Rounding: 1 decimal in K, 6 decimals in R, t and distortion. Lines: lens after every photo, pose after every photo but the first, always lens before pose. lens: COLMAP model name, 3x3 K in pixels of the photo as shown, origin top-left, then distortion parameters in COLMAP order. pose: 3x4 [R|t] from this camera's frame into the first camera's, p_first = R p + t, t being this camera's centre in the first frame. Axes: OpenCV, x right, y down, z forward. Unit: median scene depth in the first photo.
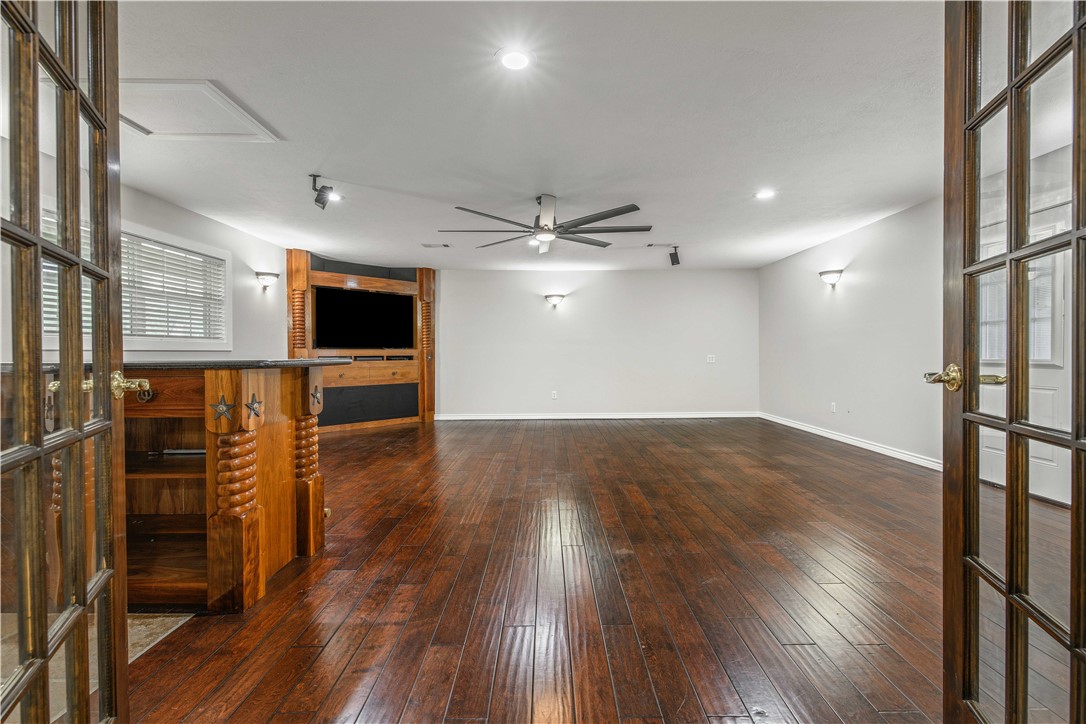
lens RADIAL K [[467.7, 0, 541.7], [0, 467.7, 361.9], [0, 0, 1]] dist [0.012881, -0.007195]
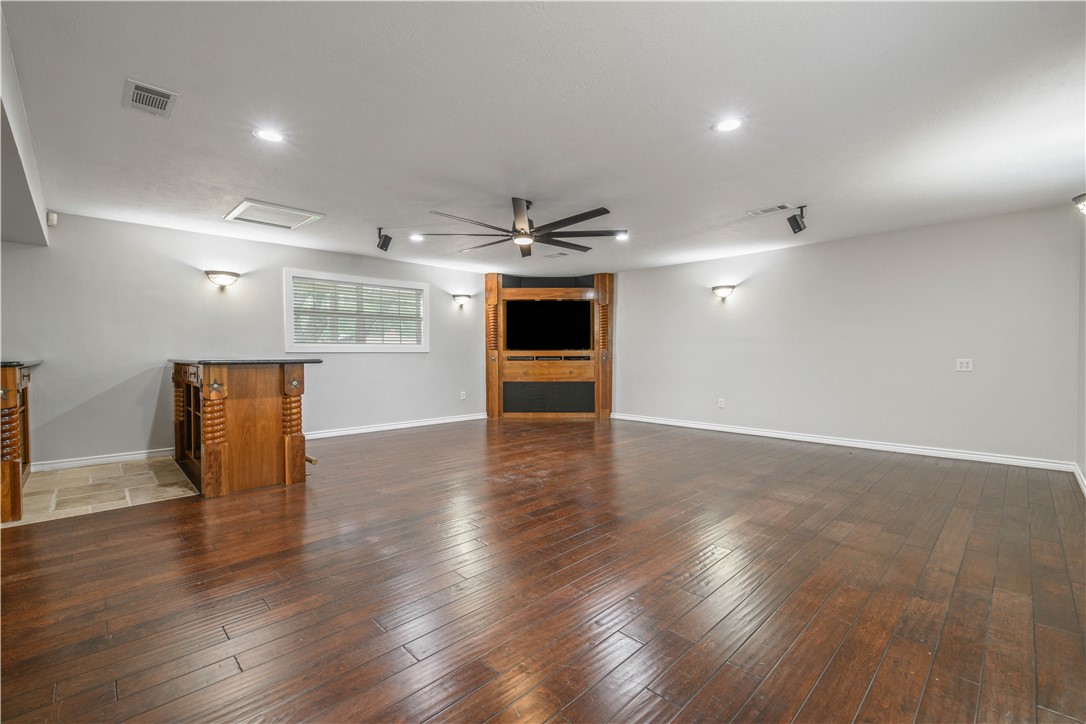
lens RADIAL K [[467.7, 0, 543.4], [0, 467.7, 362.3], [0, 0, 1]] dist [0.012881, -0.007195]
pose [[0.698806, 0.016201, -0.715128, 0.495898], [-0.013898, 0.999862, 0.009071, -0.009253], [0.715177, 0.003600, 0.698934, 0.207709]]
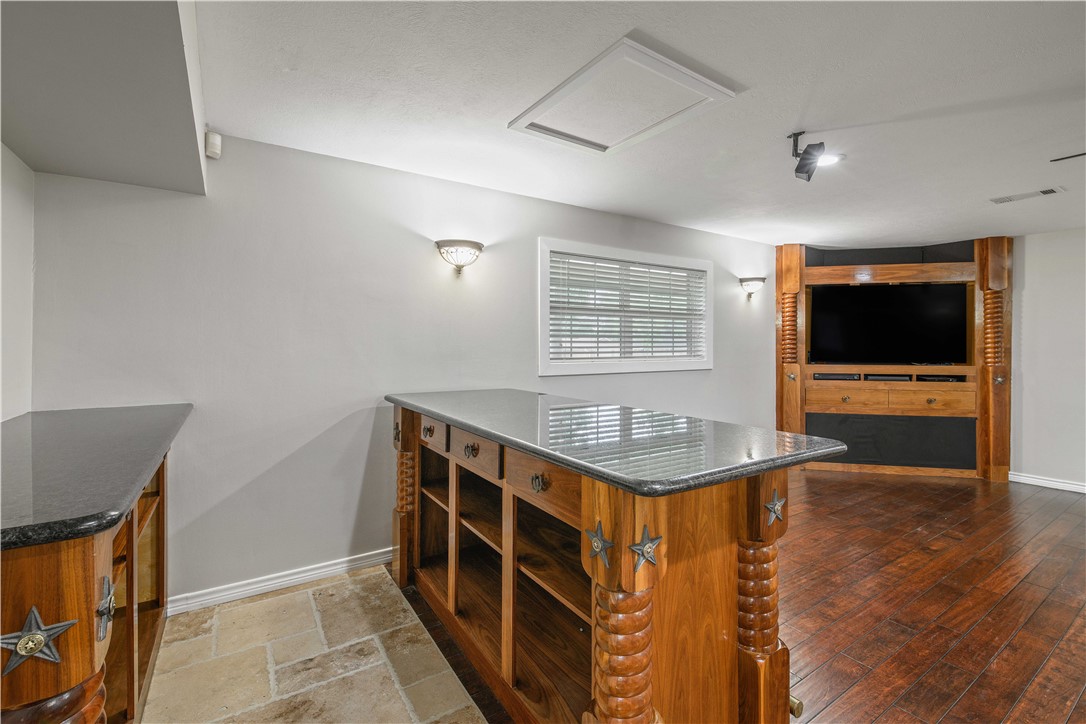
lens RADIAL K [[467.7, 0, 550.1], [0, 467.7, 344.1], [0, 0, 1]] dist [0.012881, -0.007195]
pose [[0.559089, 0.000206, -0.829108, -0.068171], [-0.018226, 0.999761, -0.012042, -0.045383], [0.828907, 0.021844, 0.558959, 0.189145]]
